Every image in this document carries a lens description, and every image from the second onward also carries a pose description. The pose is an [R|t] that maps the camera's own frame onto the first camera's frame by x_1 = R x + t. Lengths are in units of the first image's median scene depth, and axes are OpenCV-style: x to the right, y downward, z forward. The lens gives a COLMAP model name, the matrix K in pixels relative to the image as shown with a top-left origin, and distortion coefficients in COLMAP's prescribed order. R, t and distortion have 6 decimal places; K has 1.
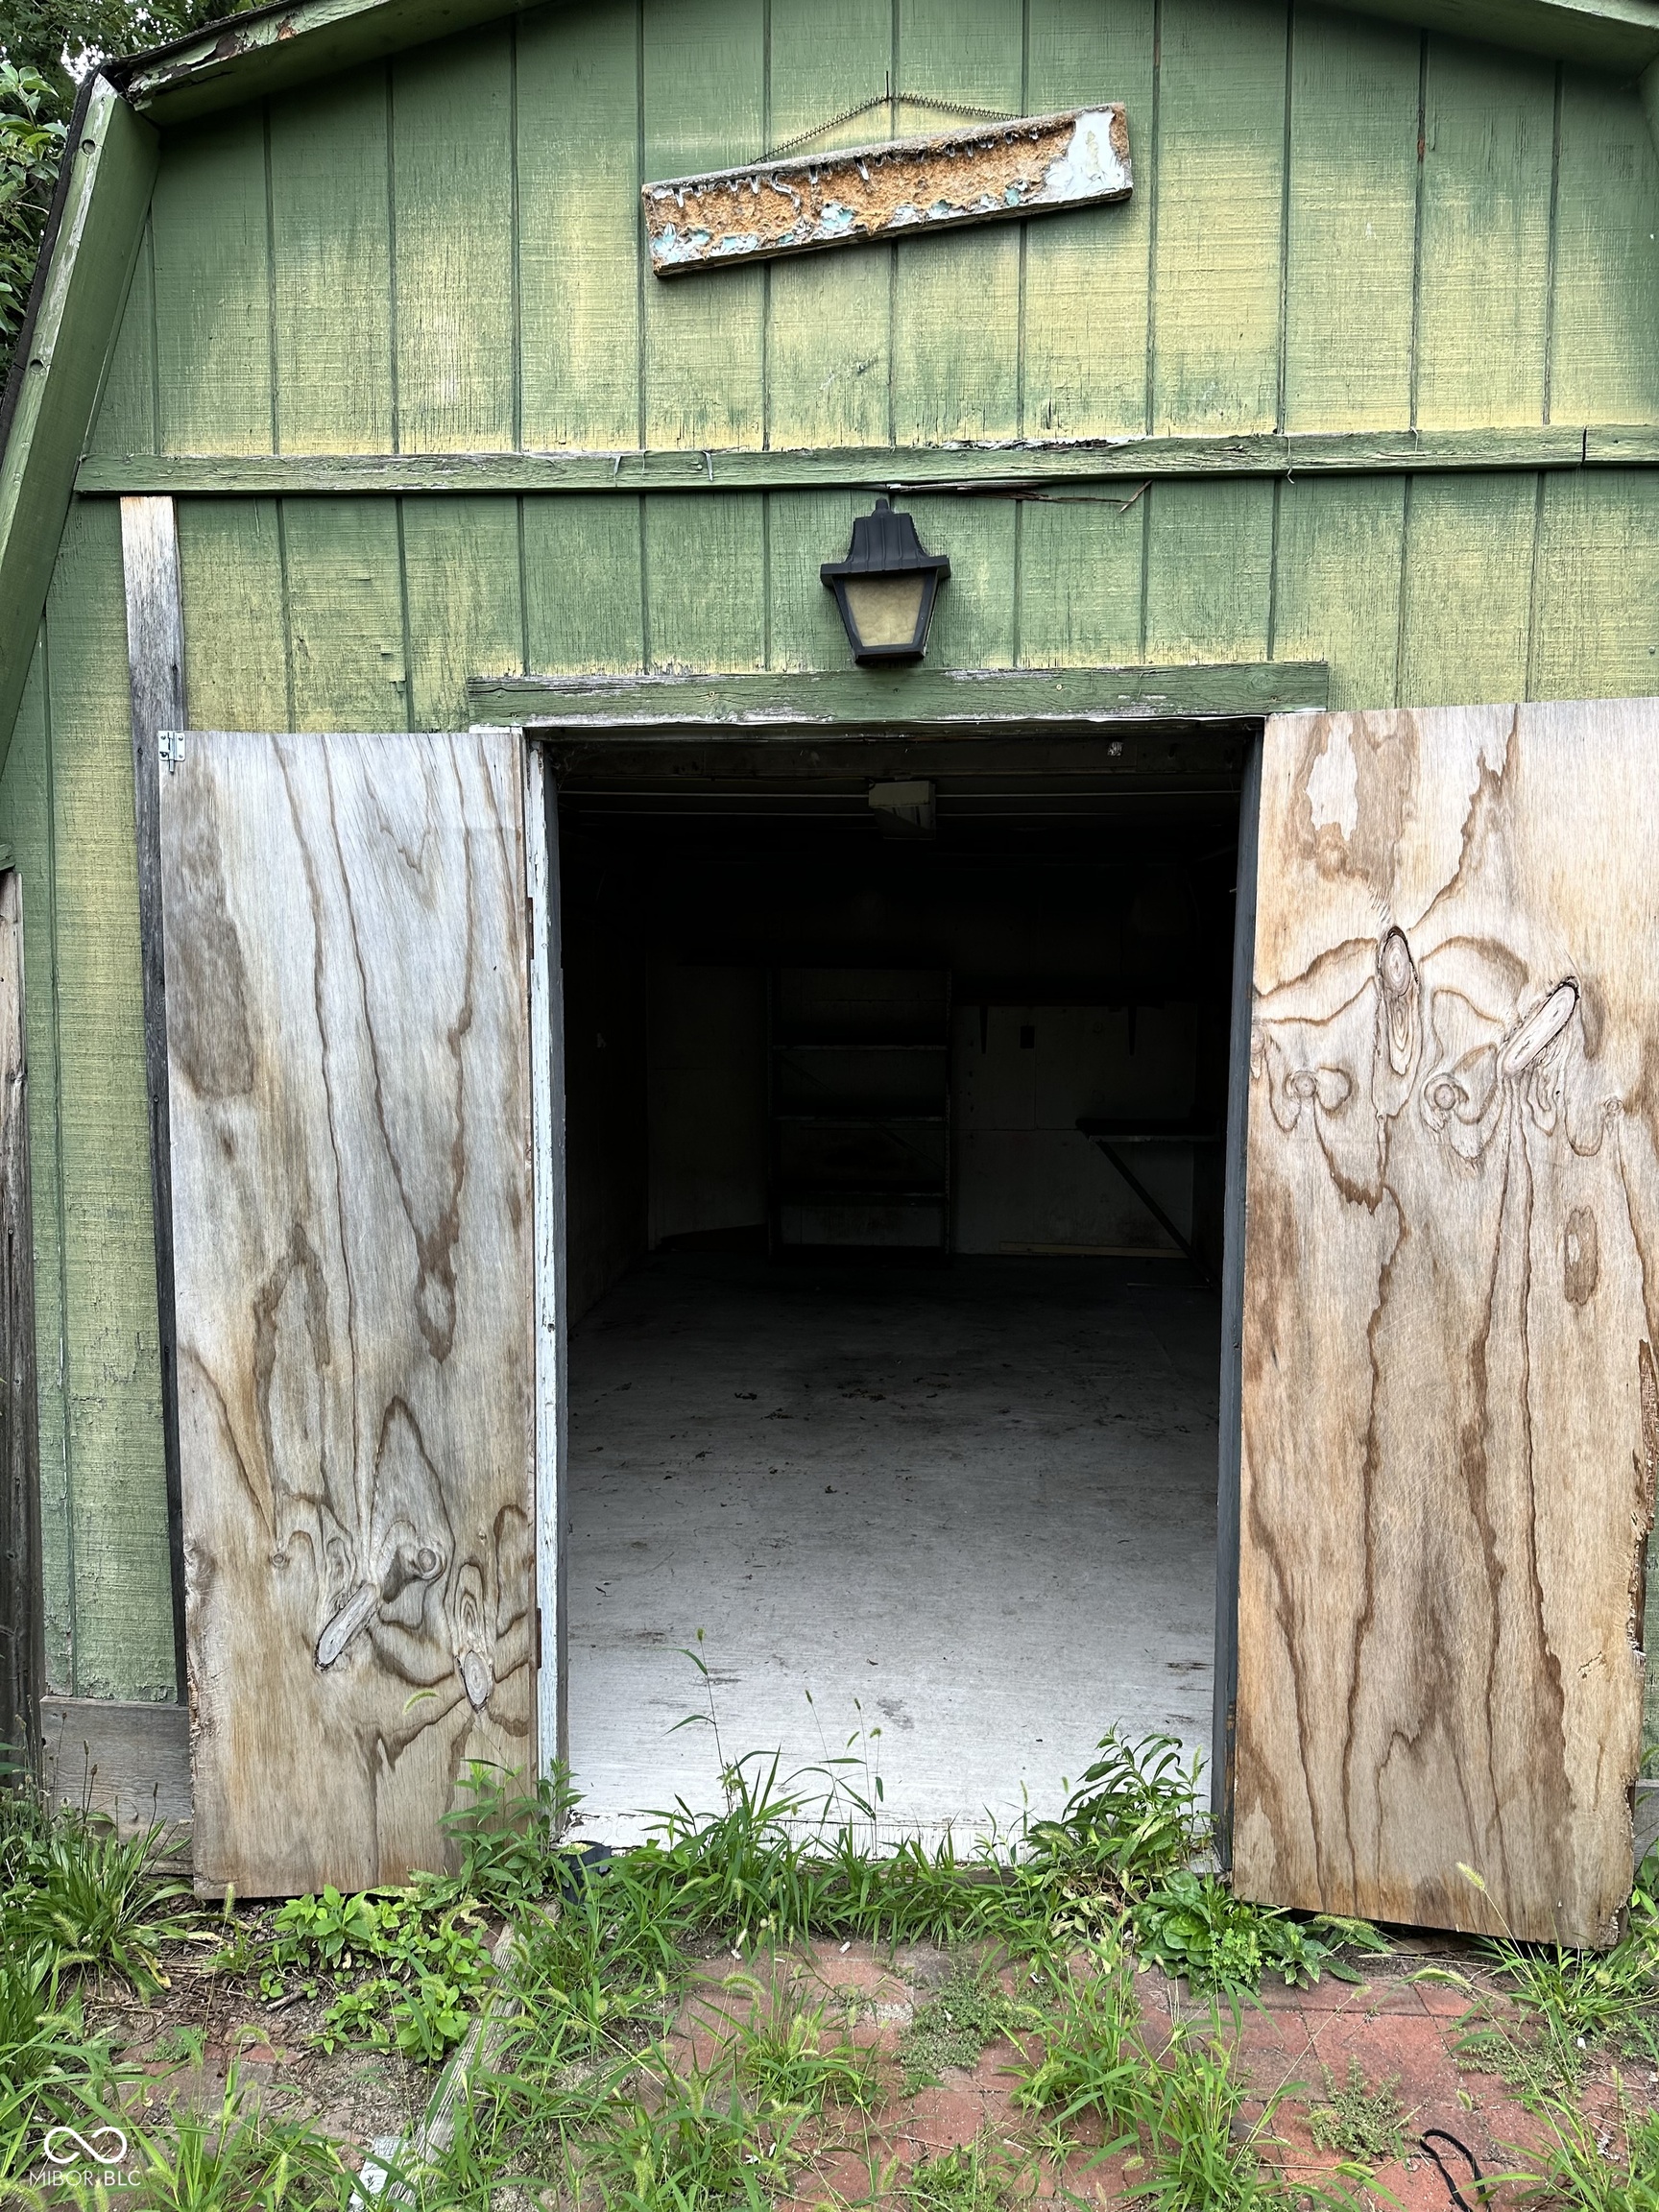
lens RADIAL K [[1552.9, 0, 829.3], [0, 1552.9, 1120.3], [0, 0, 1]] dist [0.028365, -0.031877]
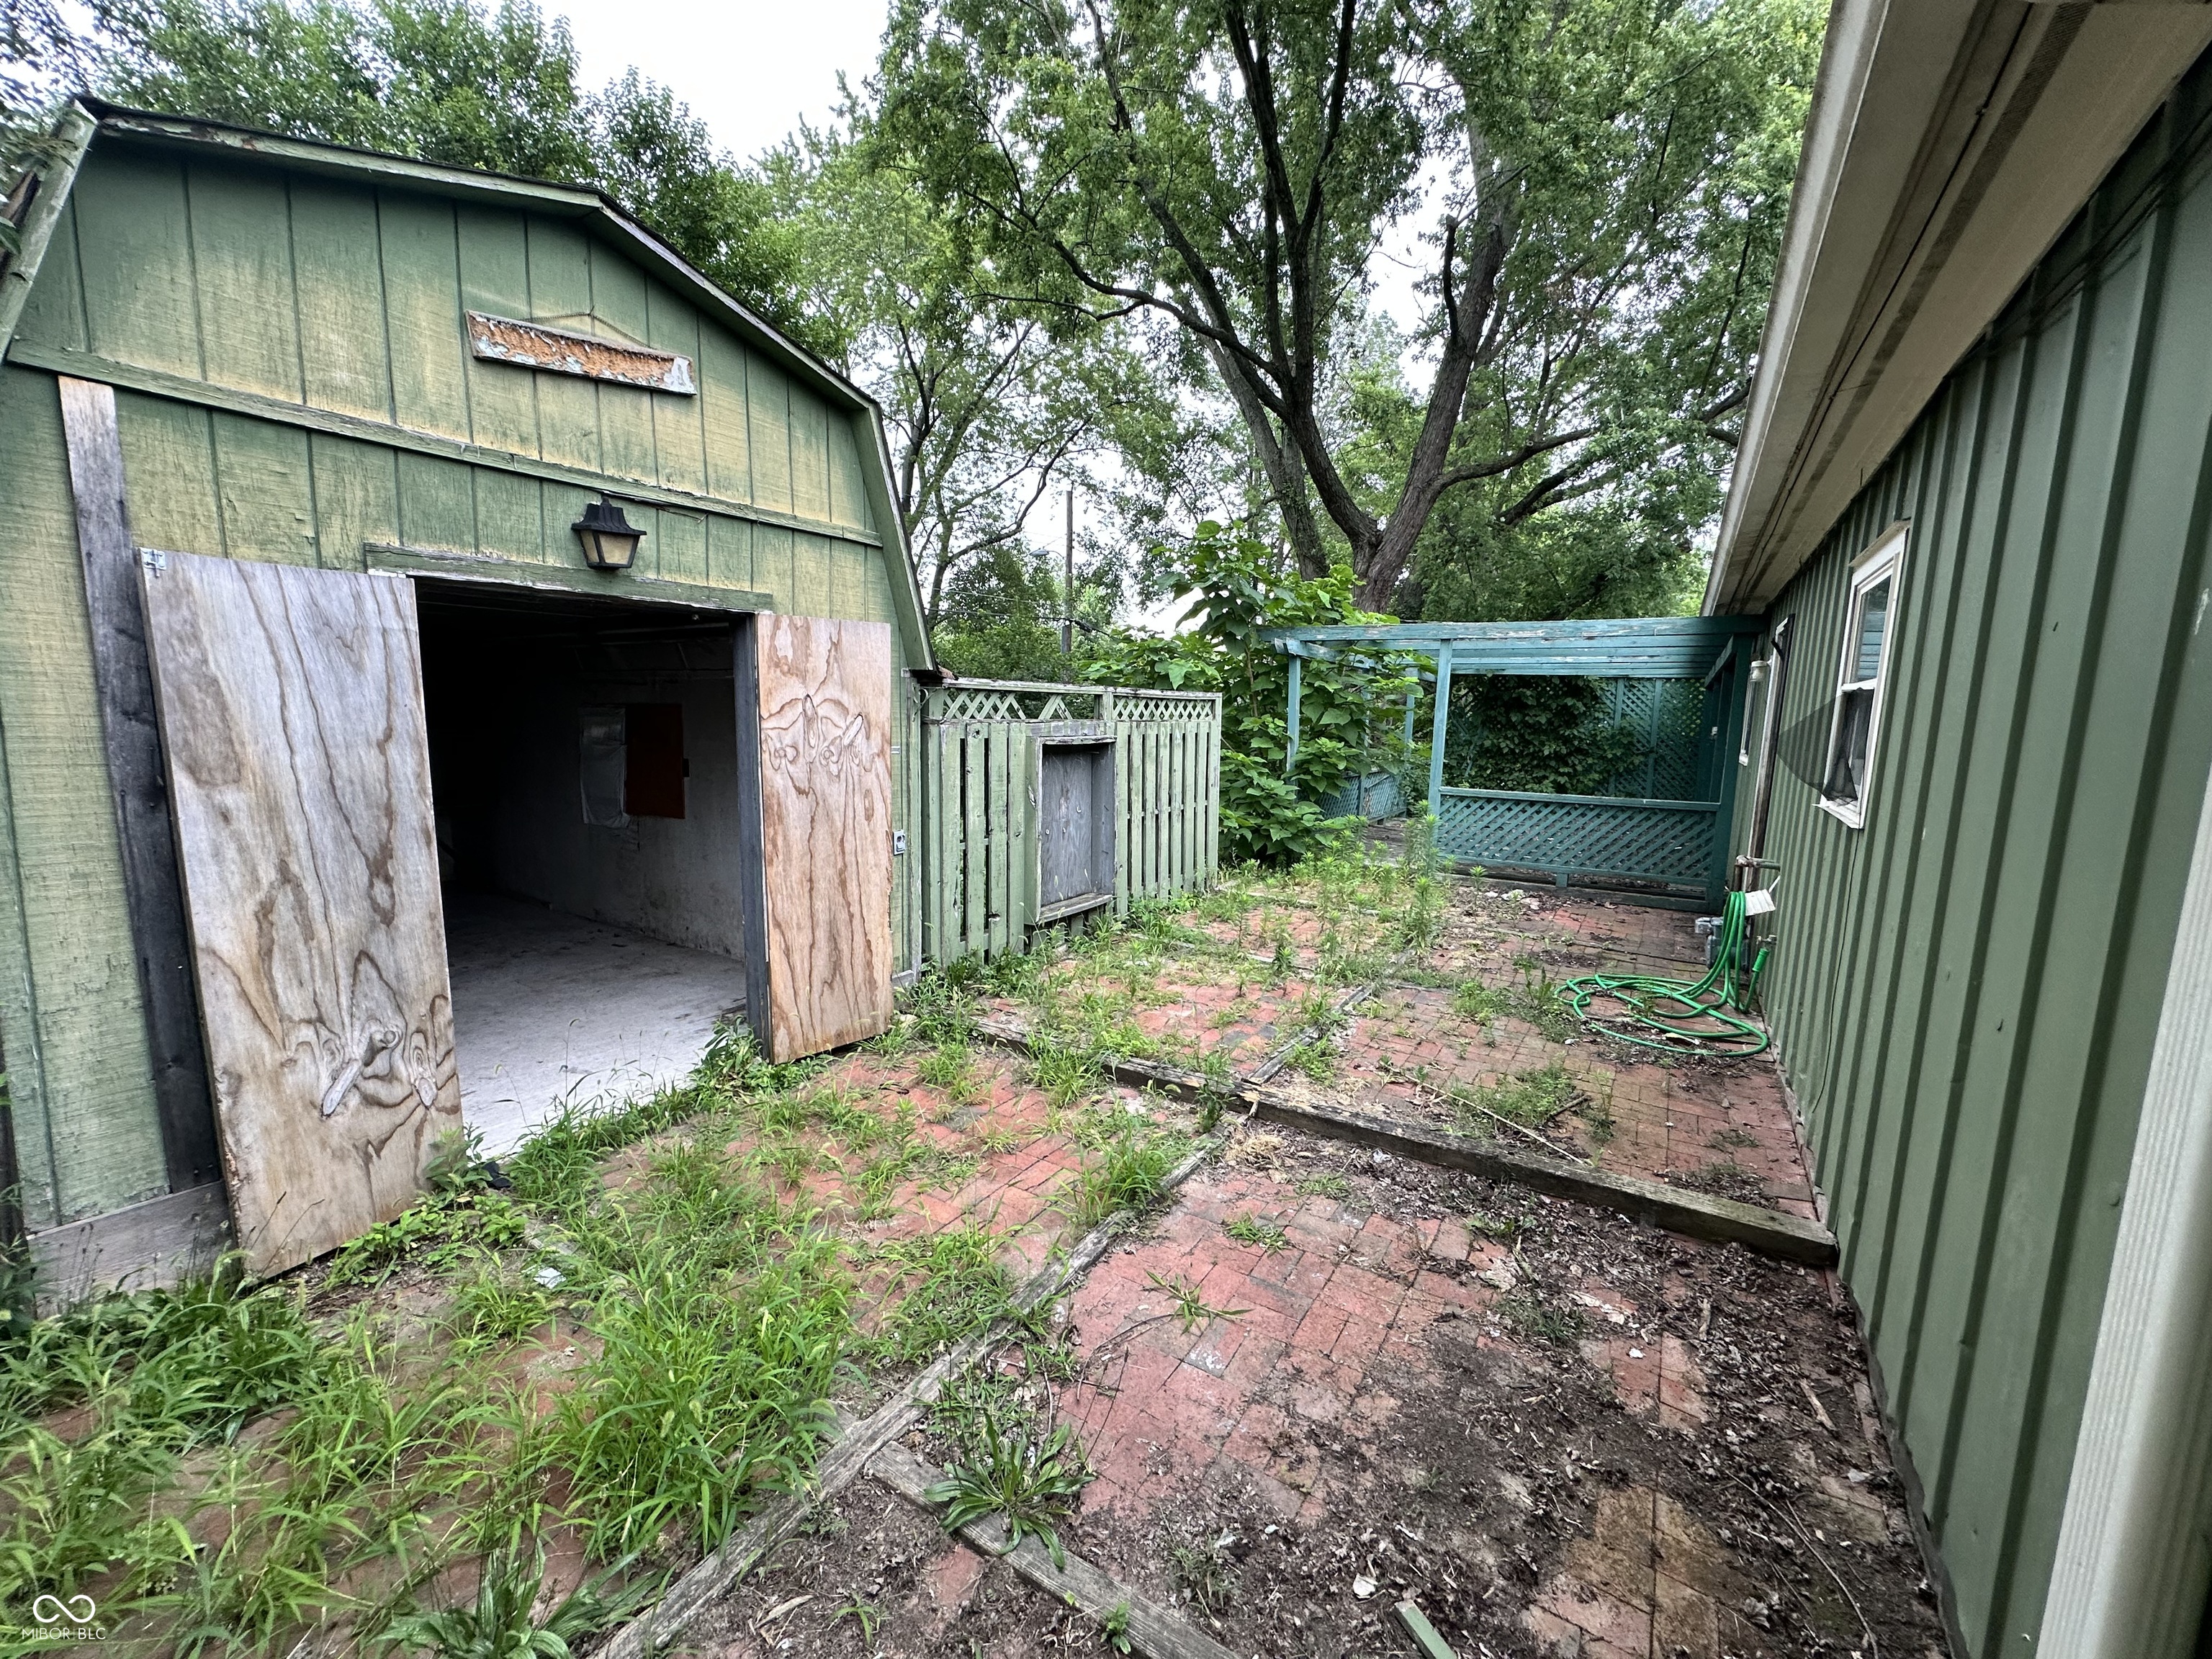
lens RADIAL K [[885.7, 0, 1084.8], [0, 885.7, 834.9], [0, 0, 1]] dist [-0.000146, 0.000475]
pose [[0.507706, -0.115035, 0.853816, -0.726410], [0.076112, 0.993159, 0.088551, 0.022251], [-0.858162, 0.020028, 0.512989, -0.225903]]
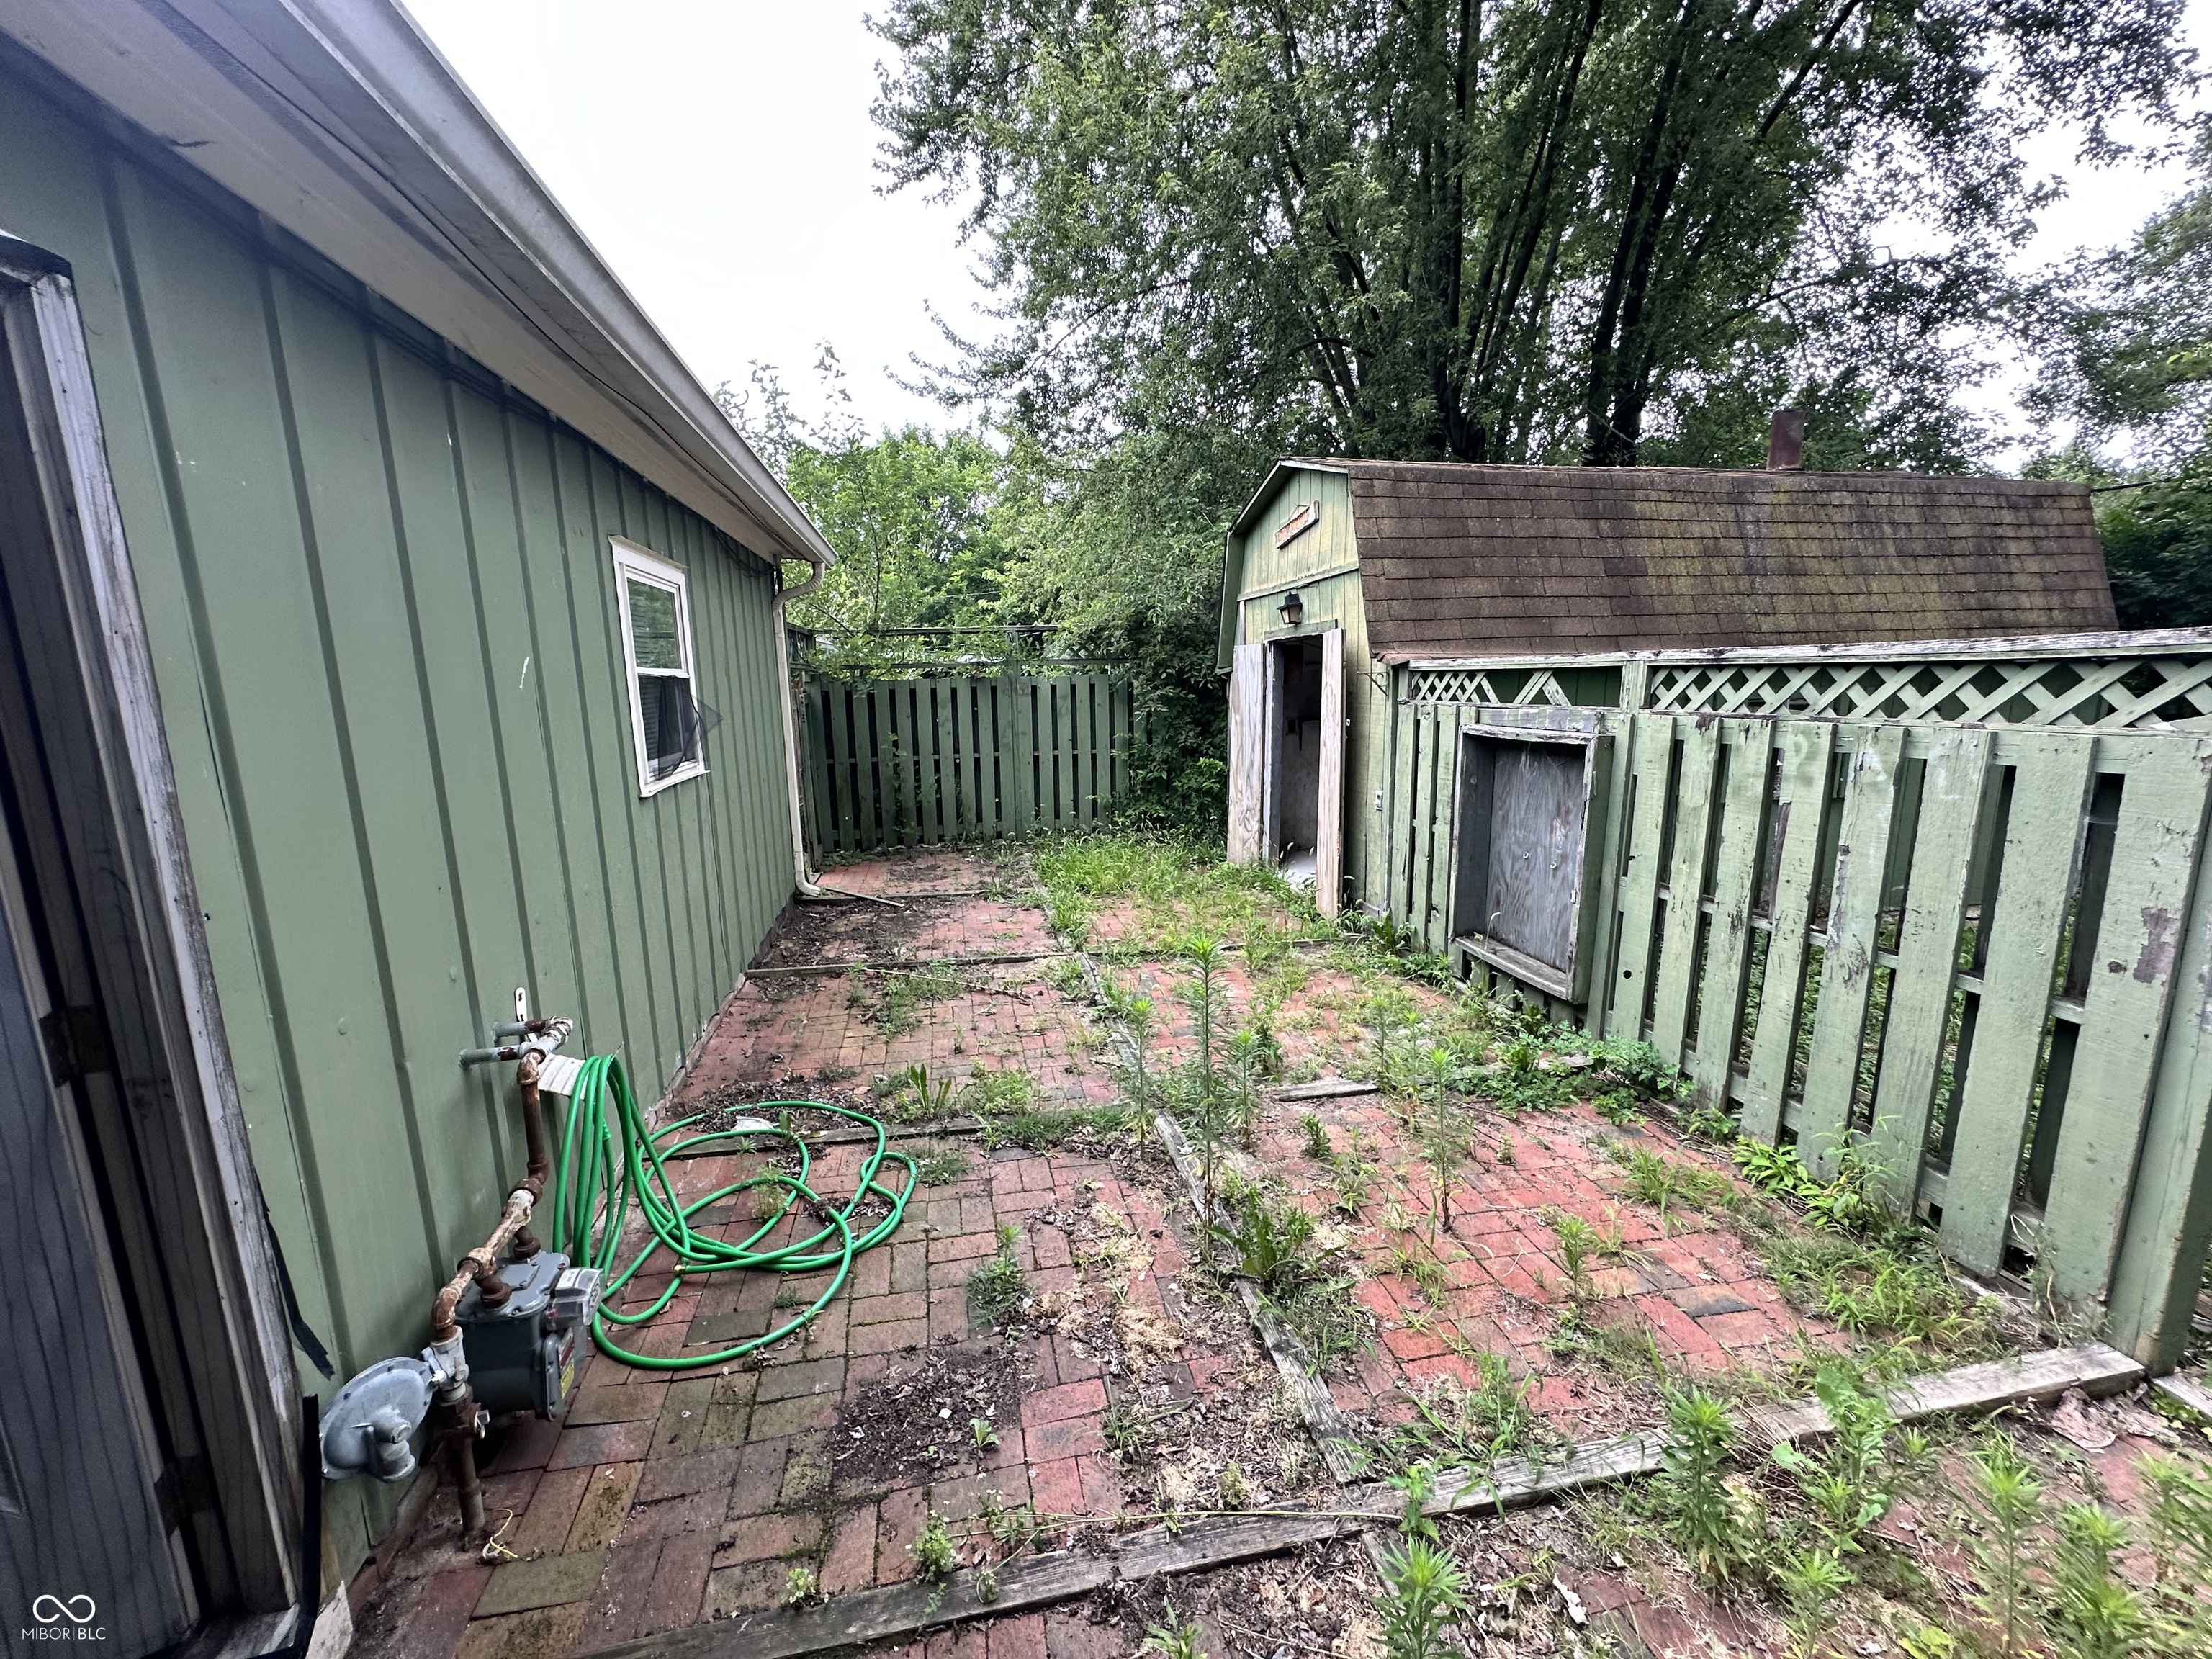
lens RADIAL K [[885.7, 0, 1097.7], [0, 885.7, 840.3], [0, 0, 1]] dist [-0.000146, 0.000475]
pose [[0.233192, 0.167078, -0.957970, 2.365427], [-0.094283, 0.984373, 0.148732, 0.007160], [0.967849, 0.055637, 0.245301, -0.185425]]
